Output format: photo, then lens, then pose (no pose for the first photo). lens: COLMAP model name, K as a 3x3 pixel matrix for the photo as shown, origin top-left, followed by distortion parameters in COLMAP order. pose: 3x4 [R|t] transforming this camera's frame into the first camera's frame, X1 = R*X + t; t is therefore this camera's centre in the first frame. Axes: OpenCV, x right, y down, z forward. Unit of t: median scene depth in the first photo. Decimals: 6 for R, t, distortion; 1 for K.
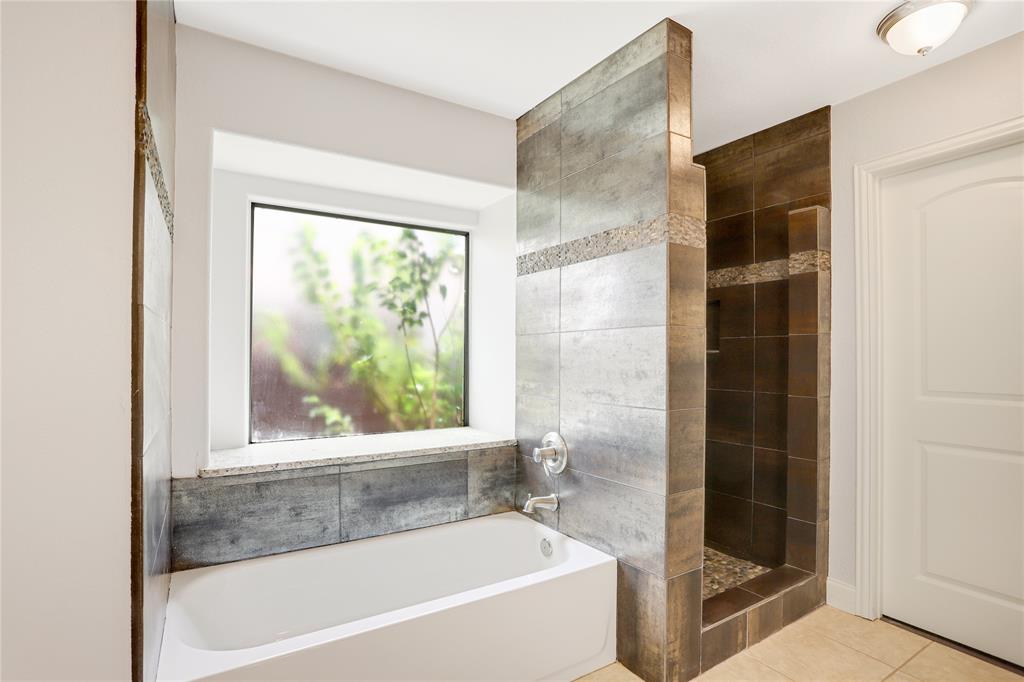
lens RADIAL K [[503.3, 0, 506.3], [0, 503.3, 343.2], [0, 0, 1]] dist [-0.065536, 0.027846]
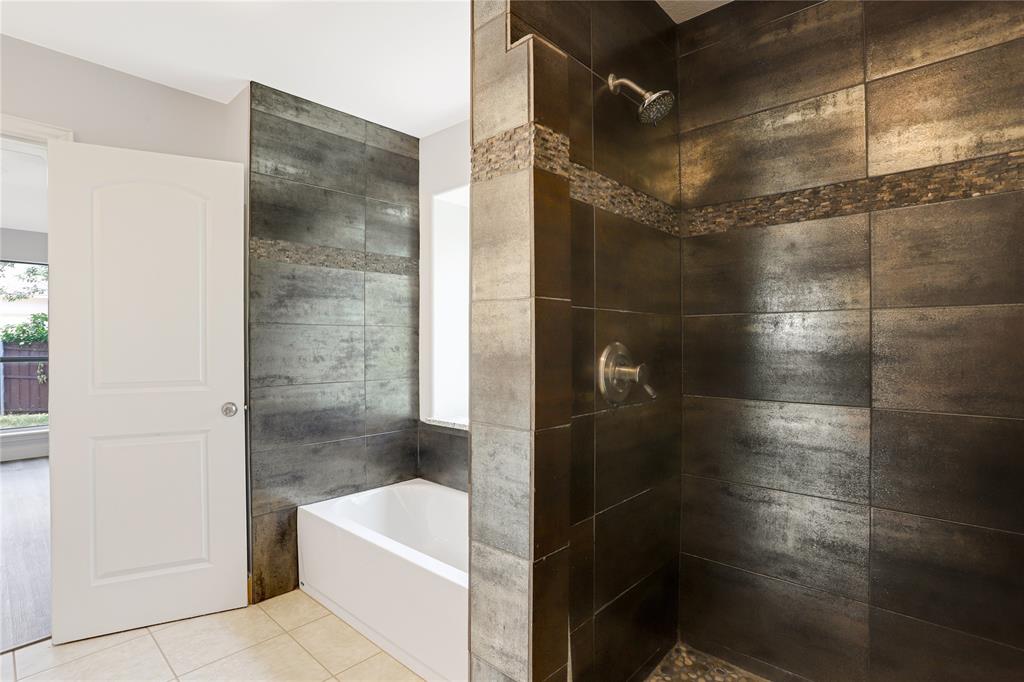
lens RADIAL K [[503.3, 0, 506.3], [0, 503.3, 343.2], [0, 0, 1]] dist [-0.065536, 0.027846]
pose [[0.280775, -0.010112, -0.959720, 1.008818], [0.015009, 0.999868, -0.006144, 0.027826], [0.959656, -0.012679, 0.280890, 0.829088]]
